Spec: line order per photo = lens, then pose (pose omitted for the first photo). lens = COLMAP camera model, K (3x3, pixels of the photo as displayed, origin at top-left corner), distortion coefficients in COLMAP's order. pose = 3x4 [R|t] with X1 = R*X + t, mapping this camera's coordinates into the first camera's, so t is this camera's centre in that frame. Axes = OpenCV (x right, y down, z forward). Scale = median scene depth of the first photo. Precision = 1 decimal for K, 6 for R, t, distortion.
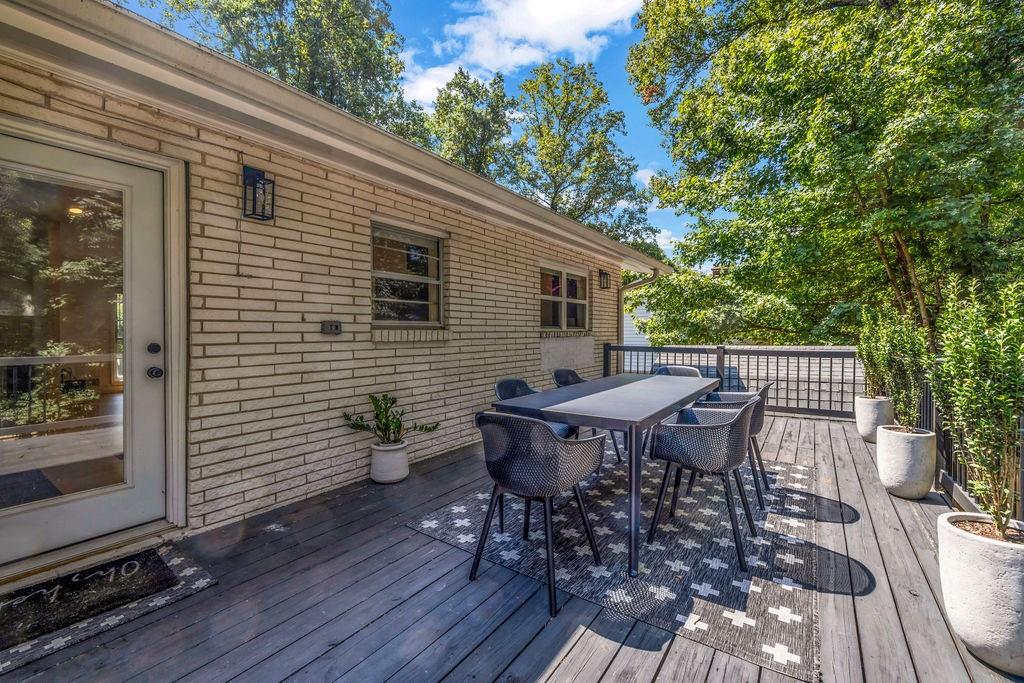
lens RADIAL K [[426.9, 0, 507.8], [0, 426.9, 330.6], [0, 0, 1]] dist [0.001195, 0.000133]
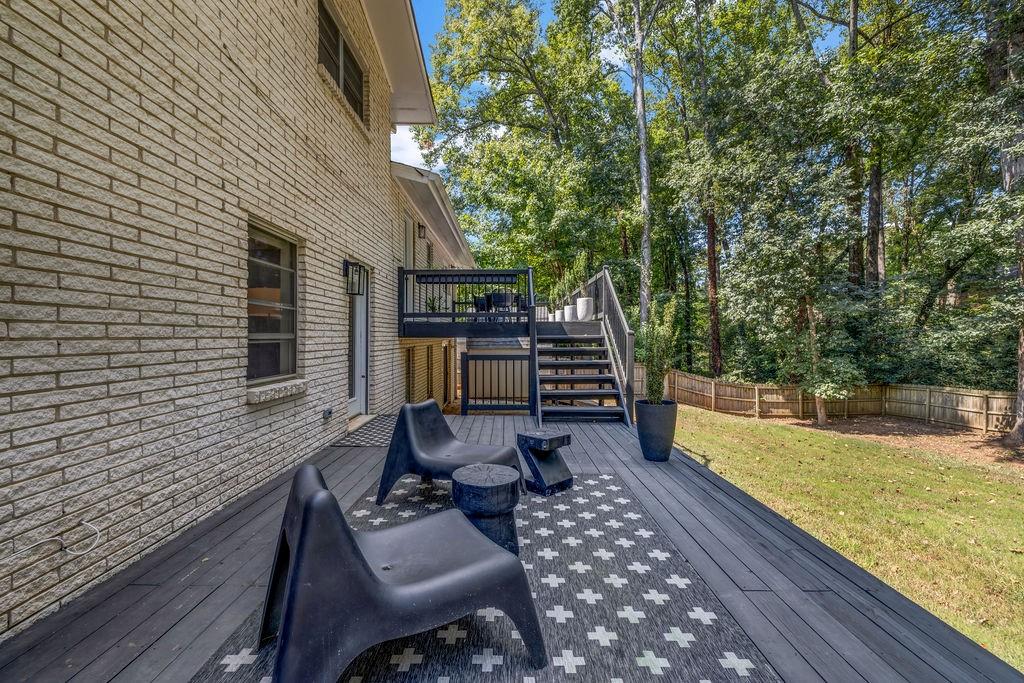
lens RADIAL K [[426.9, 0, 507.8], [0, 426.9, 330.6], [0, 0, 1]] dist [0.001195, 0.000133]
pose [[0.808052, 0.002632, 0.589106, -0.527959], [0.000298, 0.999988, -0.004876, 0.119212], [-0.589112, 0.004116, 0.808041, -0.546052]]
